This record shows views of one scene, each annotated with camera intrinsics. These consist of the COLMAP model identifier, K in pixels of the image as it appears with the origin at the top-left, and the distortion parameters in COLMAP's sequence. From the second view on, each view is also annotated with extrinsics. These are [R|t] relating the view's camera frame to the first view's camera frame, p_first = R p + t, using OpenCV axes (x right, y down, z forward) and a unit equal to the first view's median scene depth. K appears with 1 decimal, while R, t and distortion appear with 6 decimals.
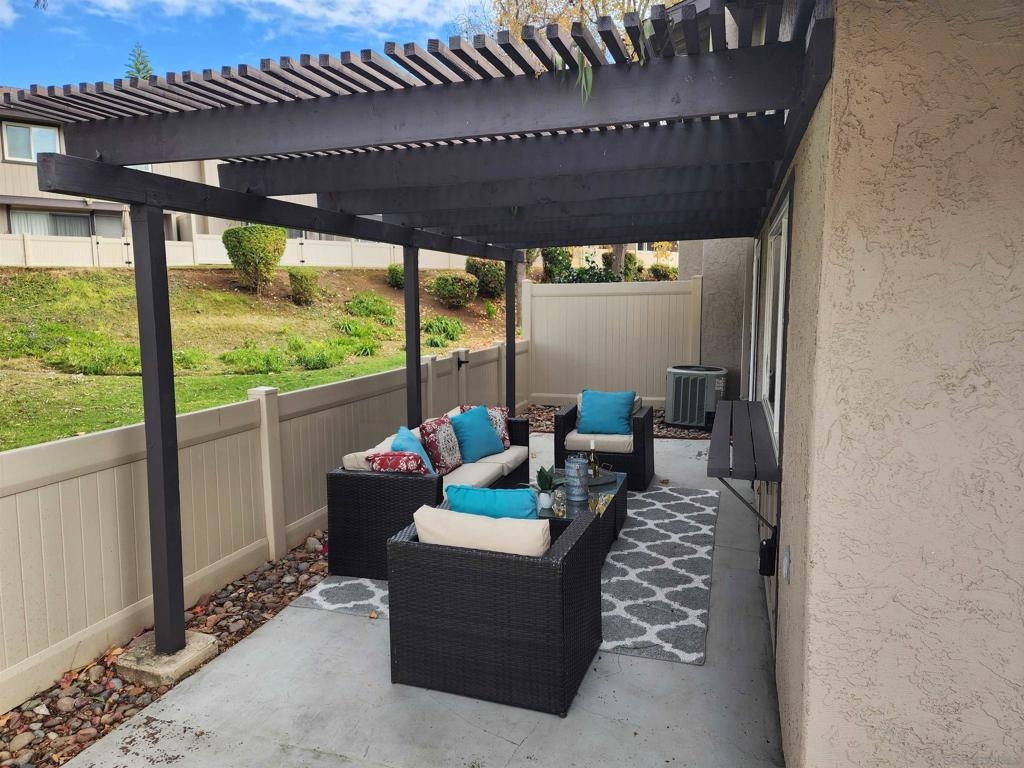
lens RADIAL K [[684.8, 0, 513.2], [0, 684.8, 374.4], [0, 0, 1]] dist [0.072741, -0.002420]
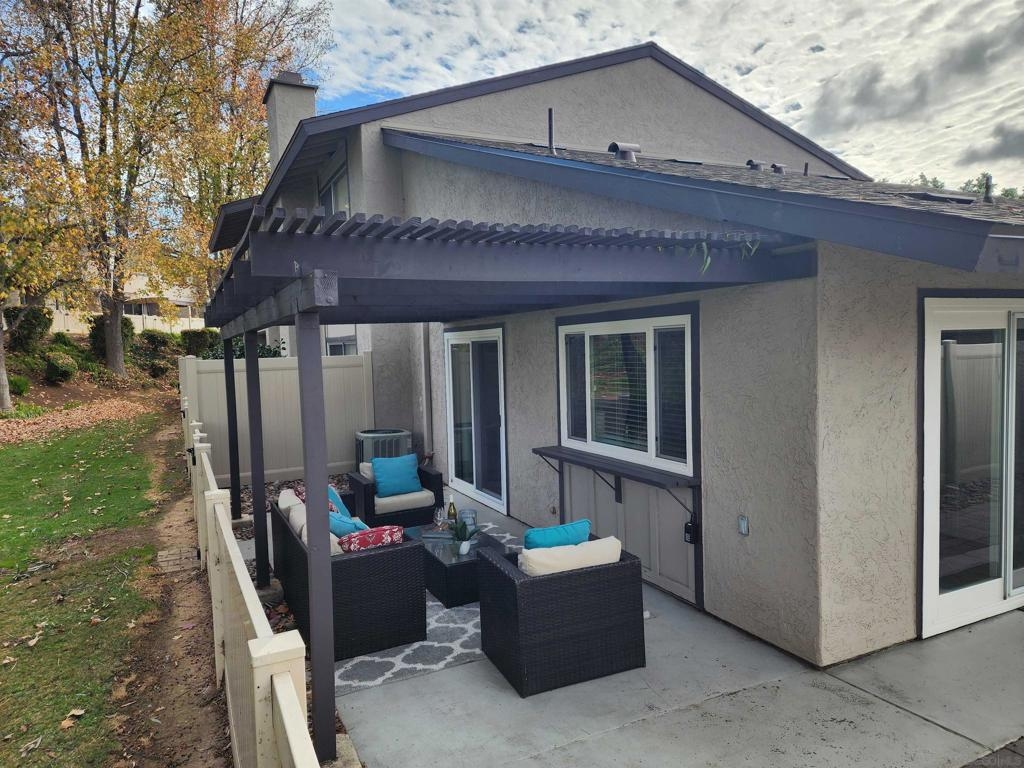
lens RADIAL K [[684.8, 0, 505.1], [0, 684.8, 390.1], [0, 0, 1]] dist [0.072741, -0.002420]
pose [[0.725055, -0.055345, 0.686464, -0.712085], [0.102009, 0.994401, -0.027571, -0.048498], [-0.681094, 0.090016, 0.726641, 0.055698]]
